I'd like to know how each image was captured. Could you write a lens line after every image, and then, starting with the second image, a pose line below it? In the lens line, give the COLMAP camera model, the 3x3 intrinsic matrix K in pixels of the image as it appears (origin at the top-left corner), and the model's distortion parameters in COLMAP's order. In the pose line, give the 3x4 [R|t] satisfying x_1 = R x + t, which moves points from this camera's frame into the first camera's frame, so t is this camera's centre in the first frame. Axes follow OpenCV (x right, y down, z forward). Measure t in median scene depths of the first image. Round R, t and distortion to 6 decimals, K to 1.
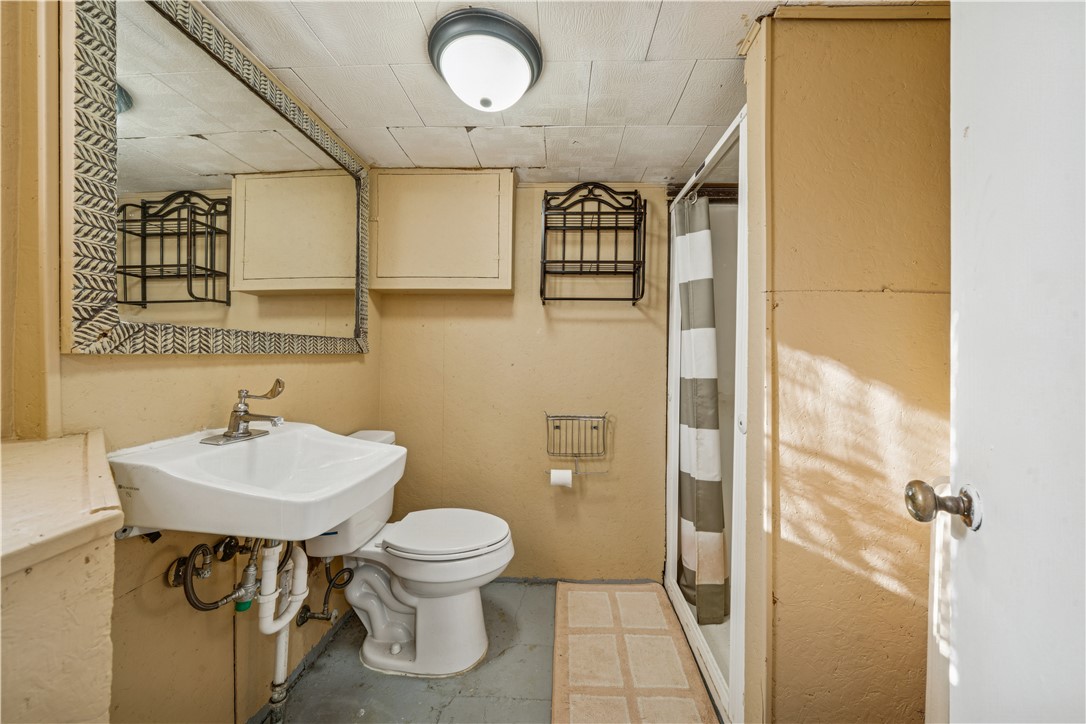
lens RADIAL K [[374.1, 0, 545.5], [0, 374.1, 361.0], [0, 0, 1]] dist [-0.002927, -0.000135]
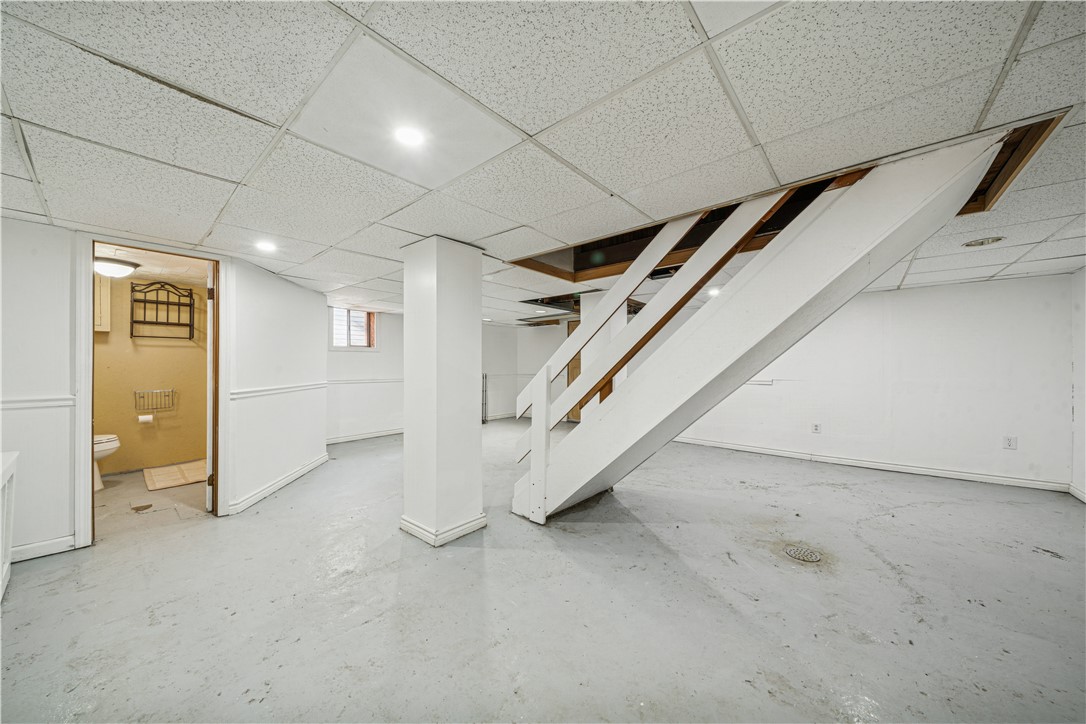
lens RADIAL K [[374.1, 0, 540.4], [0, 374.1, 362.1], [0, 0, 1]] dist [-0.002927, -0.000135]
pose [[0.622038, -0.010136, 0.782921, -0.212368], [0.012444, 0.999918, 0.003059, 0.003948], [-0.782888, 0.007840, 0.622114, -2.050810]]
